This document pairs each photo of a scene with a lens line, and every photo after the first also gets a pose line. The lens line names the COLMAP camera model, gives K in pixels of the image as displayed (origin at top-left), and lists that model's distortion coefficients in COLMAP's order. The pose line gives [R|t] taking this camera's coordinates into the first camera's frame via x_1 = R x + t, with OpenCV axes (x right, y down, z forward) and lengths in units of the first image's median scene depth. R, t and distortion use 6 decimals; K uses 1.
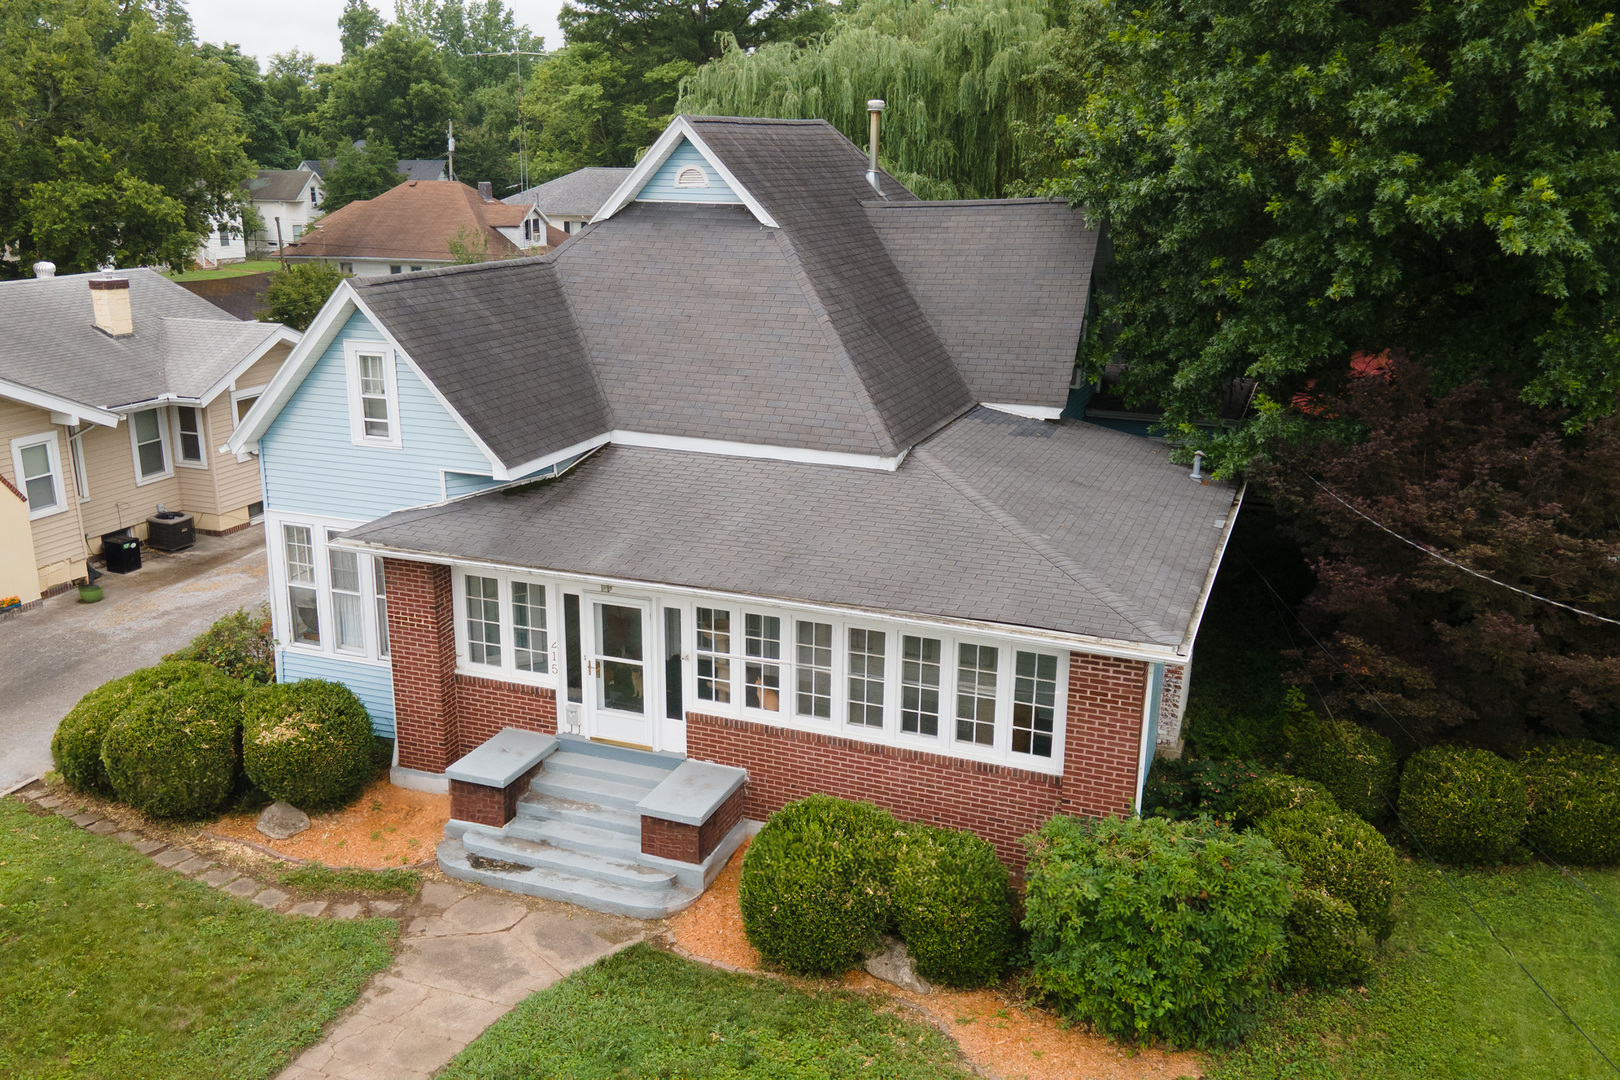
lens RADIAL K [[1402.6, 0, 757.9], [0, 1402.6, 543.7], [0, 0, 1]] dist [0.021181, 0.002928]
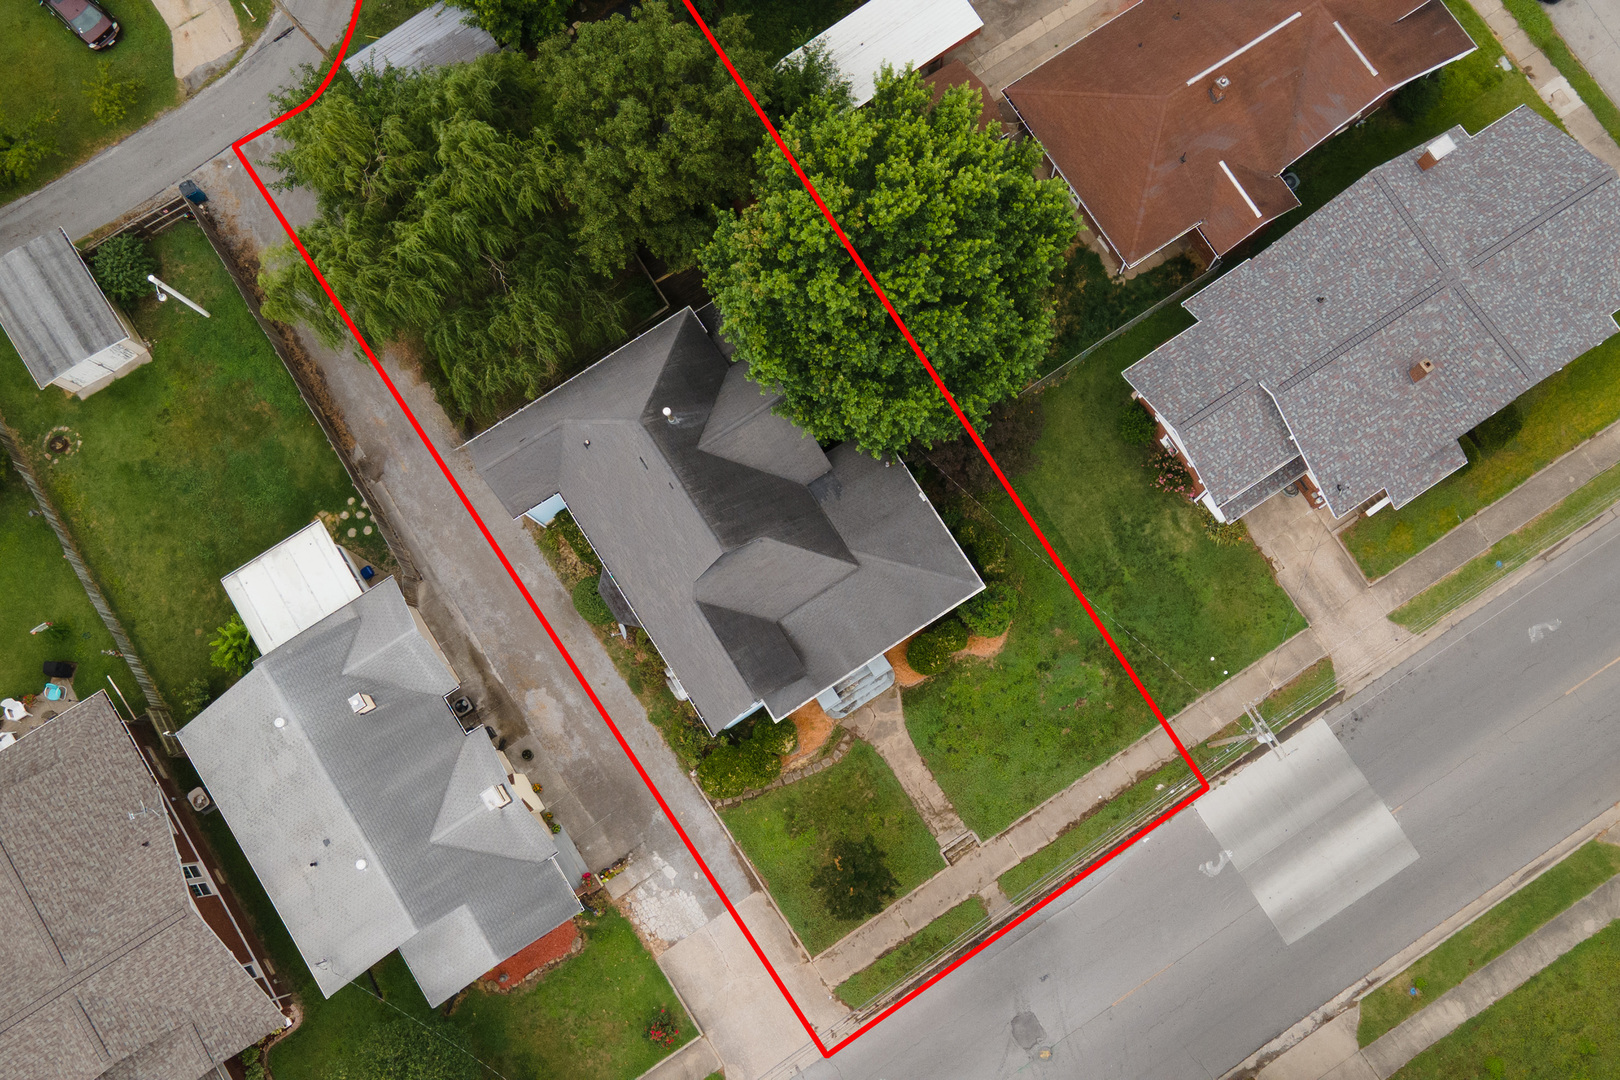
lens RADIAL K [[1415.9, 0, 903.9], [0, 1415.9, 543.9], [0, 0, 1]] dist [0.026316, 0.006881]
pose [[0.562864, -0.815105, 0.137067, -0.254538], [0.232968, 0.315557, 0.919864, -3.167506], [-0.793039, -0.485826, 0.367509, -0.261506]]
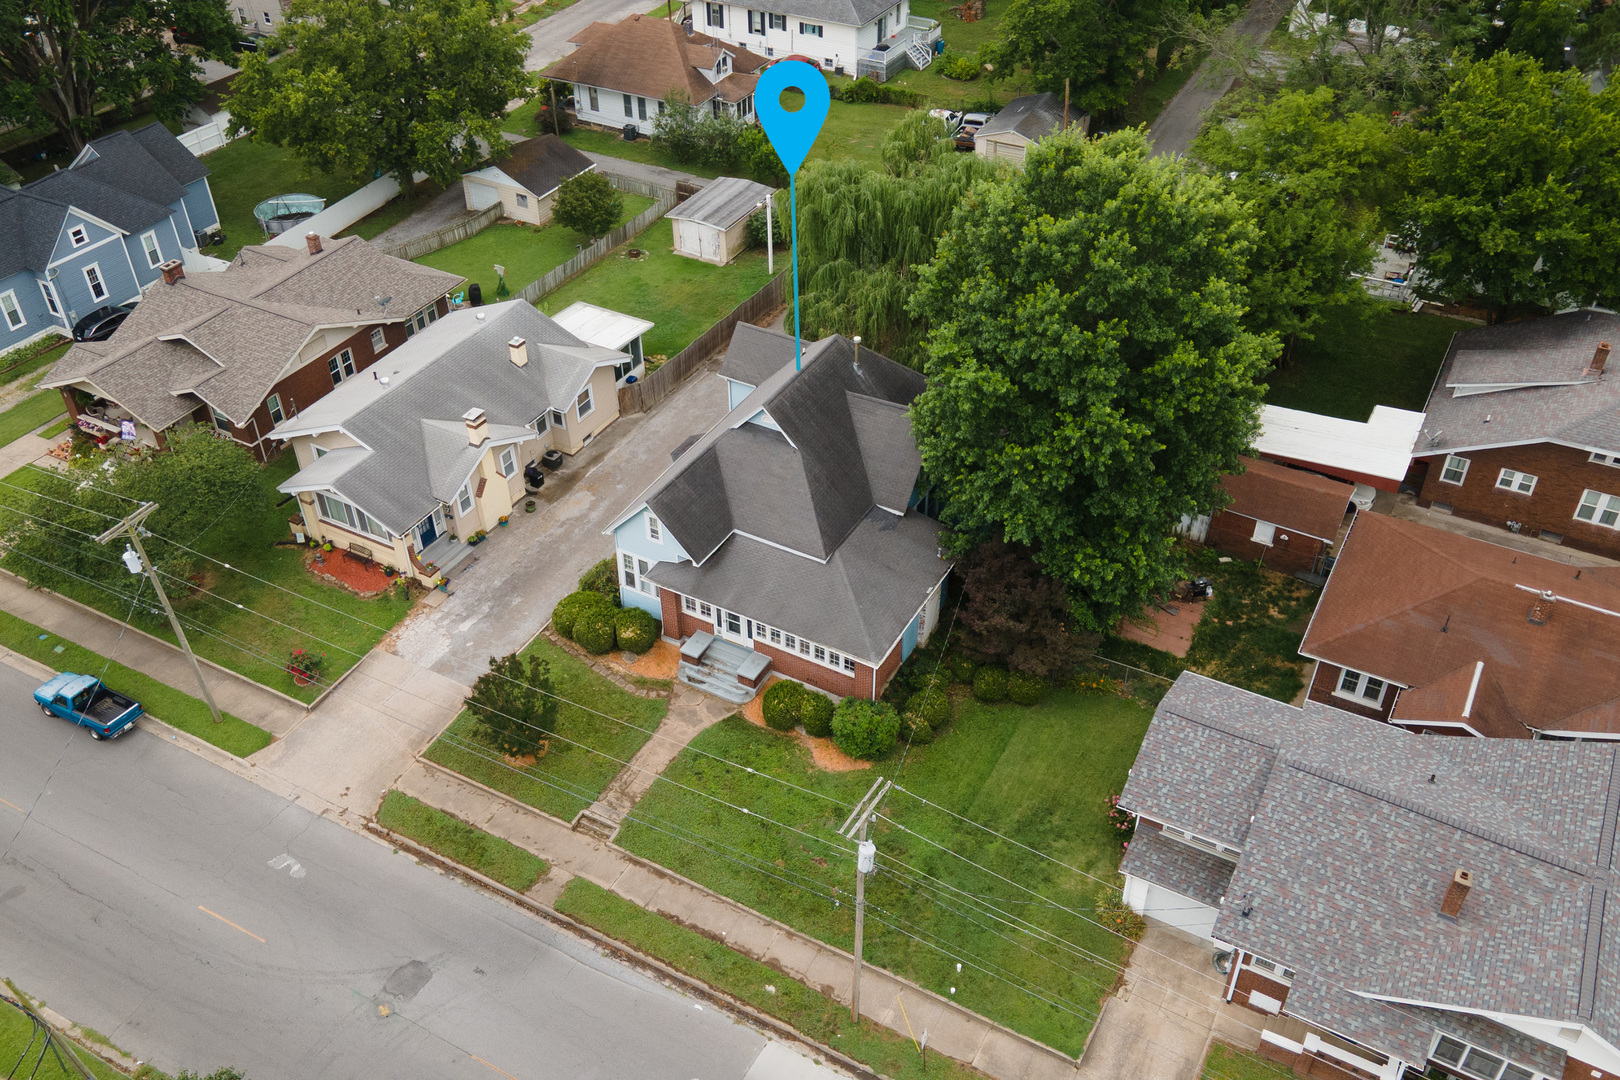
lens RADIAL K [[1413.8, 0, 810.0], [0, 1413.8, 540.0], [0, 0, 1]] dist [0.013244, 0.005069]
pose [[0.993258, 0.063813, -0.096784, 0.370258], [-0.022442, 0.924913, 0.379516, -1.299587], [0.113735, -0.374785, 0.920109, -1.842387]]
